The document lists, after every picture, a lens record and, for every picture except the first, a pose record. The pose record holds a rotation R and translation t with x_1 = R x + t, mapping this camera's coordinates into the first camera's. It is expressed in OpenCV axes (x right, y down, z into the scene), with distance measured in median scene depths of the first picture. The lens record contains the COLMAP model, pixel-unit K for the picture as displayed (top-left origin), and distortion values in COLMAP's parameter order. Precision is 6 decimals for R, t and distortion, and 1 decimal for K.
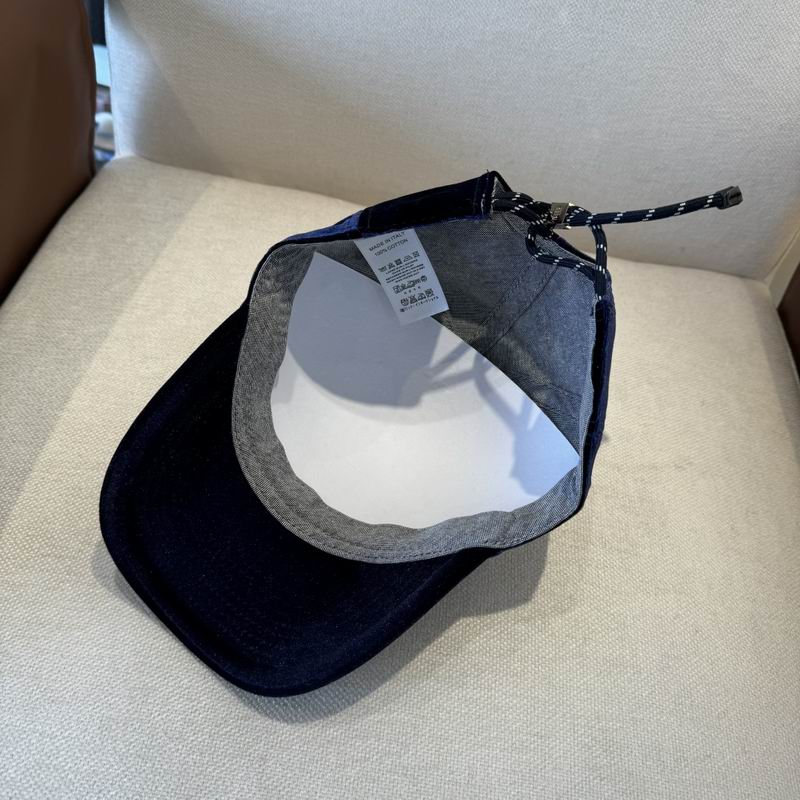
lens RADIAL K [[794.8, 0, 402.8], [0, 794.8, 380.1], [0, 0, 1]] dist [-0.045643, 0.000000]
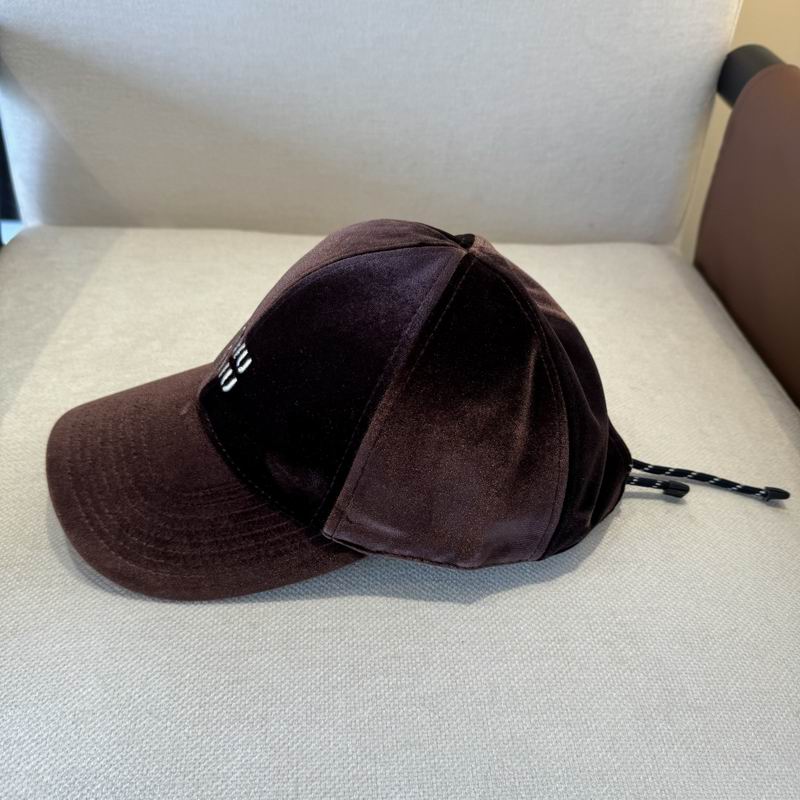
lens RADIAL K [[794.8, 0, 413.4], [0, 794.8, 390.7], [0, 0, 1]] dist [-0.045643, 0.000000]
pose [[0.978723, -0.179424, 0.099544, -0.023012], [0.192485, 0.970893, -0.142534, 0.190084], [-0.071072, 0.158662, 0.984772, 0.032340]]
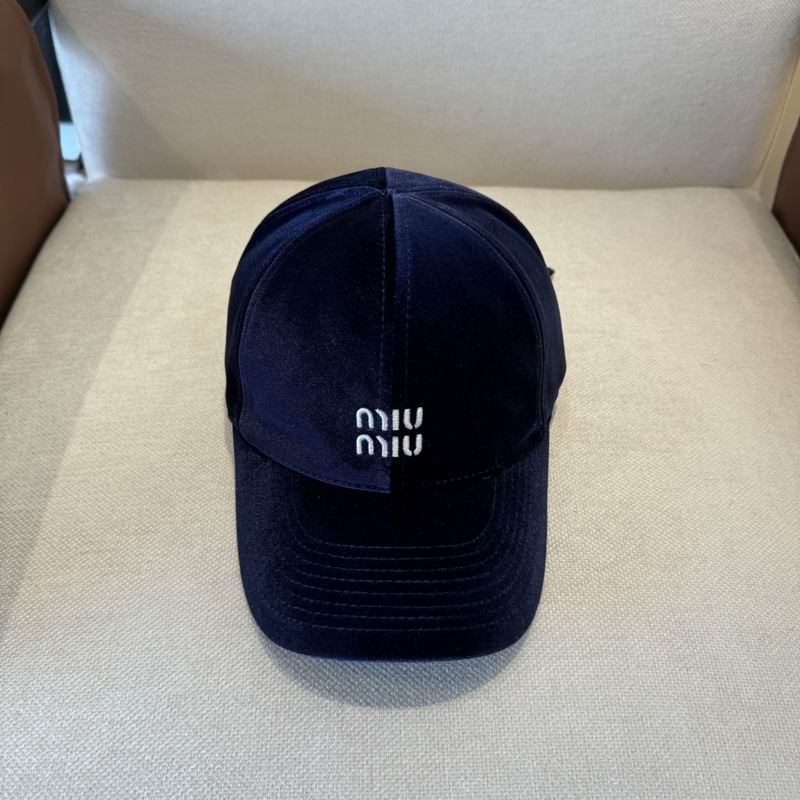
lens RADIAL K [[794.8, 0, 407.7], [0, 794.8, 396.2], [0, 0, 1]] dist [-0.045643, 0.000000]
pose [[0.983636, -0.180133, -0.003424, -0.015969], [0.180057, 0.983525, -0.016032, 0.092059], [0.006256, 0.015153, 0.999866, 0.015208]]
